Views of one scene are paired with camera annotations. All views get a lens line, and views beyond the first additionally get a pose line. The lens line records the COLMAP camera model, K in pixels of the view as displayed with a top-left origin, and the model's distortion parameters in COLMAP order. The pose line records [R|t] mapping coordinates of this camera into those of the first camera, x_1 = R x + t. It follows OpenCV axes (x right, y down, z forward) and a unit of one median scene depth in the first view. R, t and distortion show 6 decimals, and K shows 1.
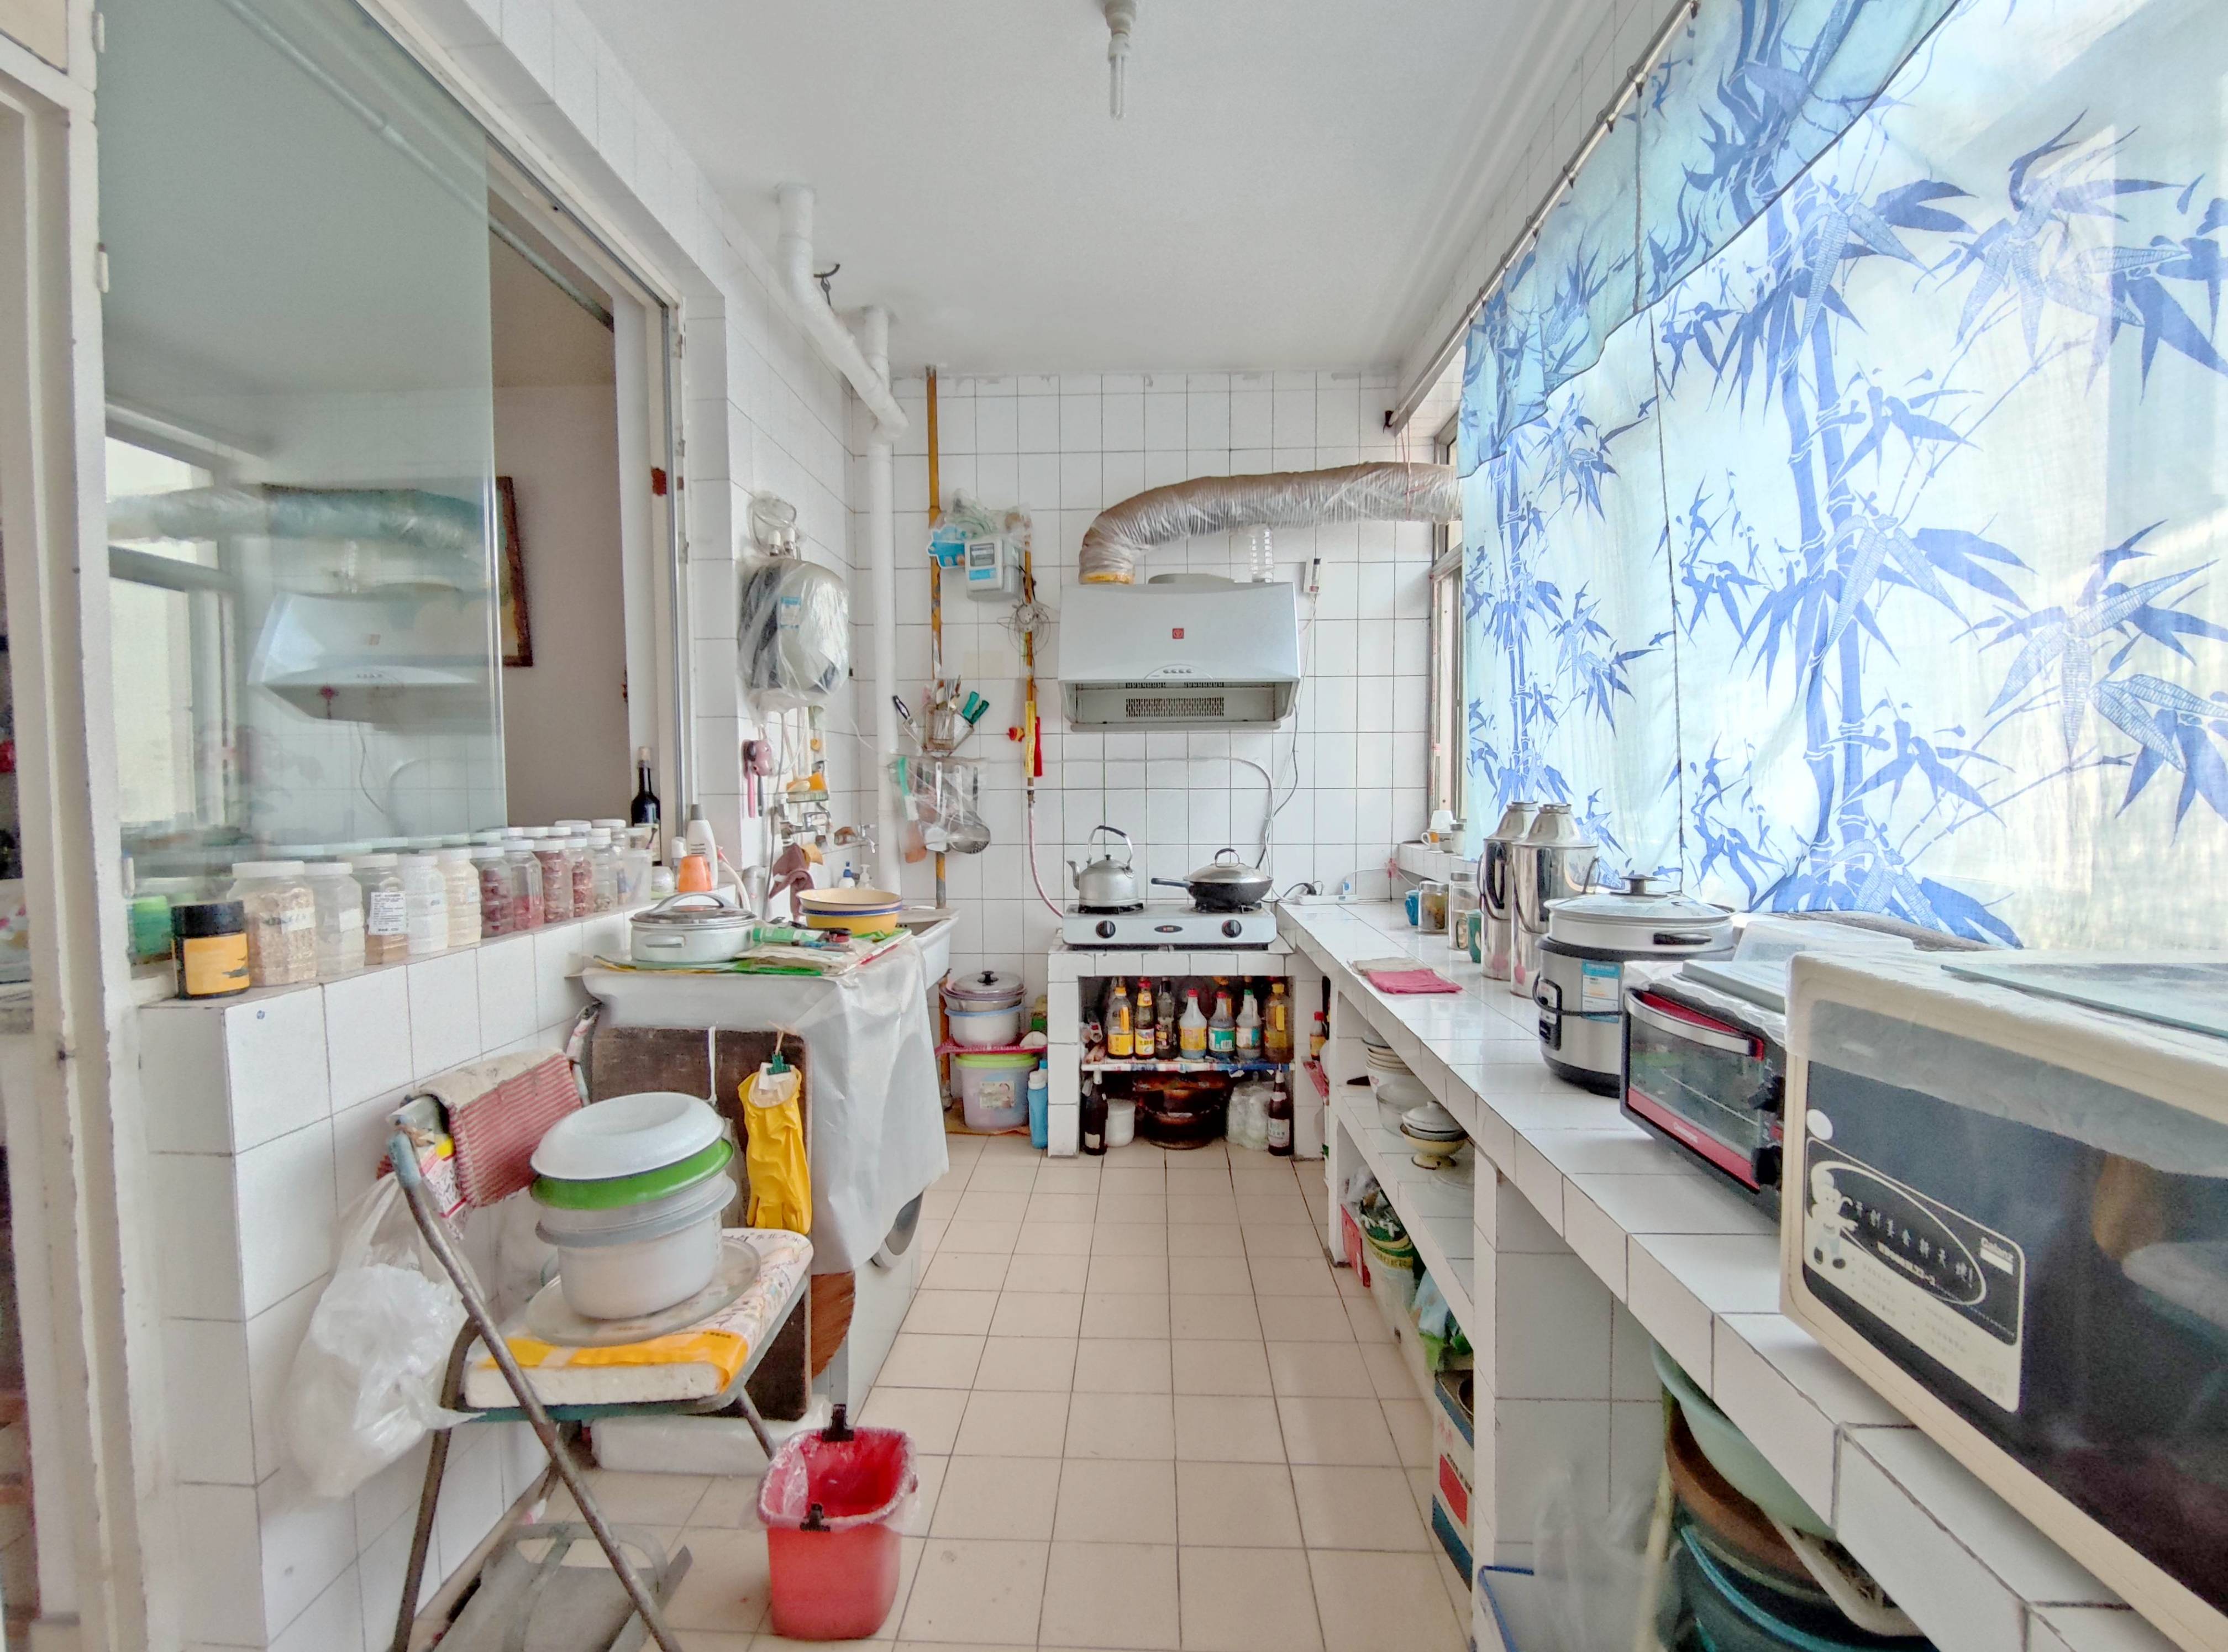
lens RADIAL K [[1028.0, 0, 1109.0], [0, 1028.0, 830.6], [0, 0, 1]] dist [0.000598, -0.000031]
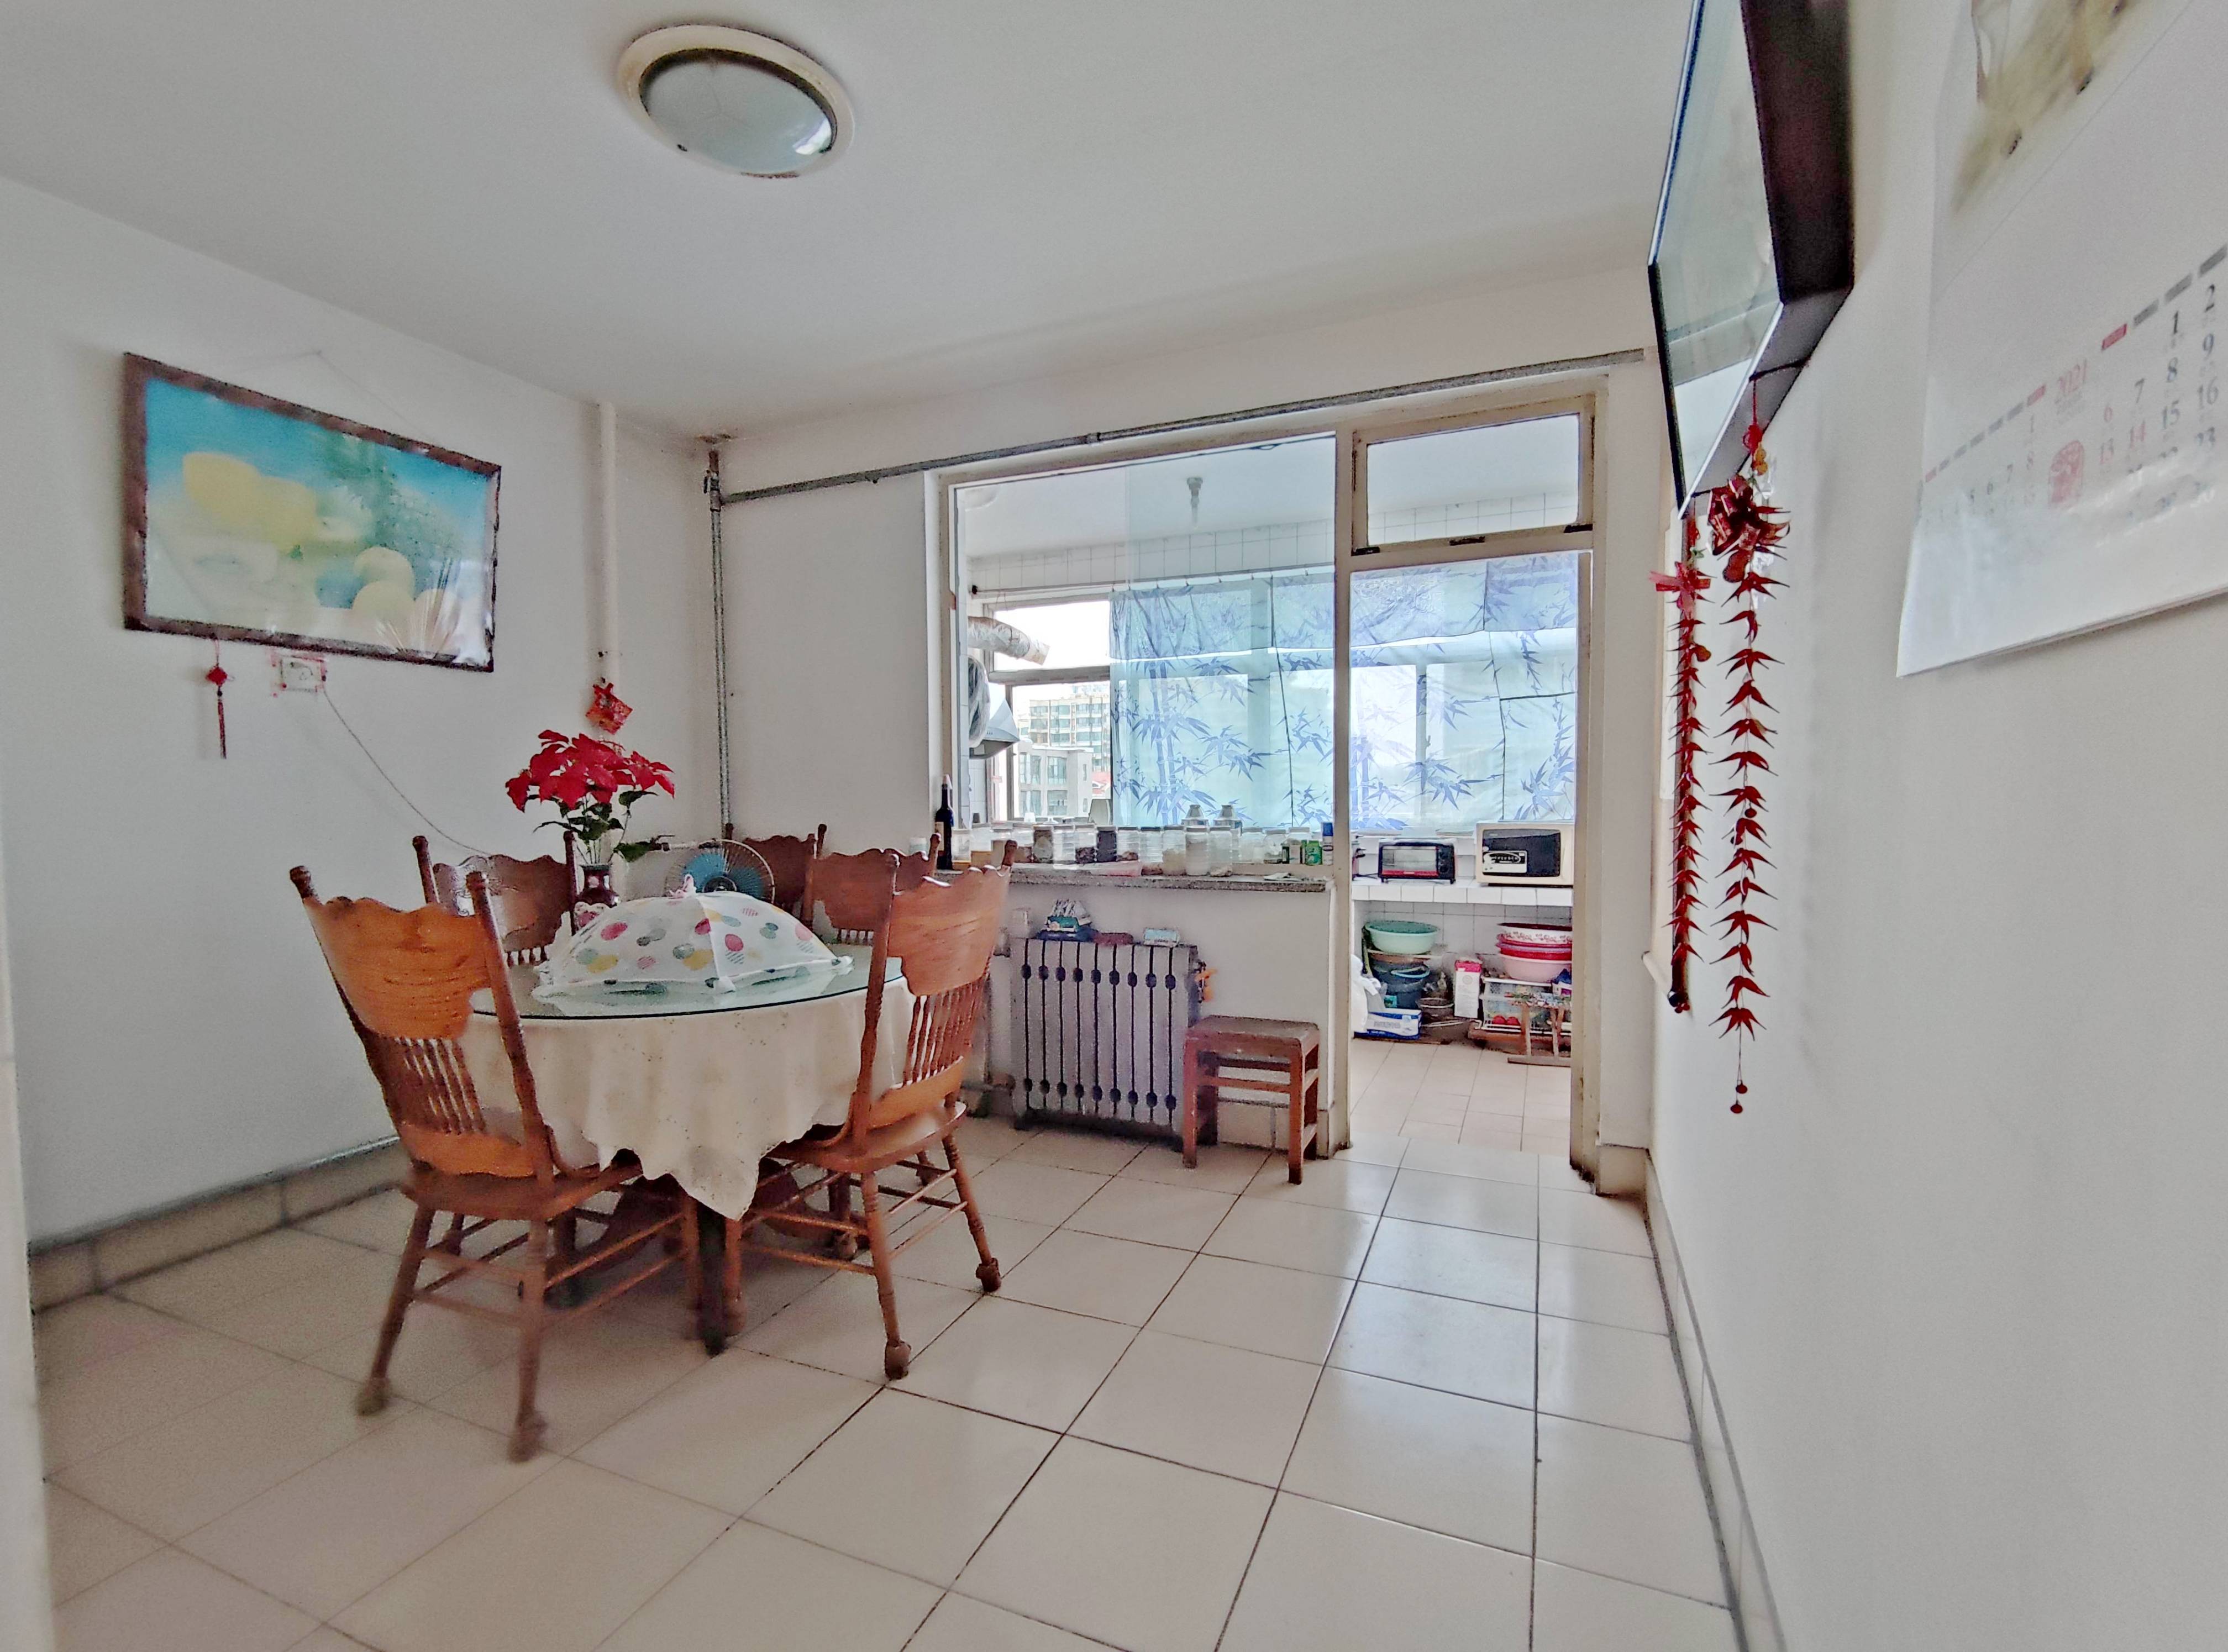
lens RADIAL K [[1028.0, 0, 1110.7], [0, 1028.0, 829.9], [0, 0, 1]] dist [0.000598, -0.000031]
pose [[0.349841, -0.028890, 0.936364, -3.837638], [0.045432, 0.998871, 0.013844, -0.019561], [-0.935707, 0.037698, 0.350759, 0.576089]]
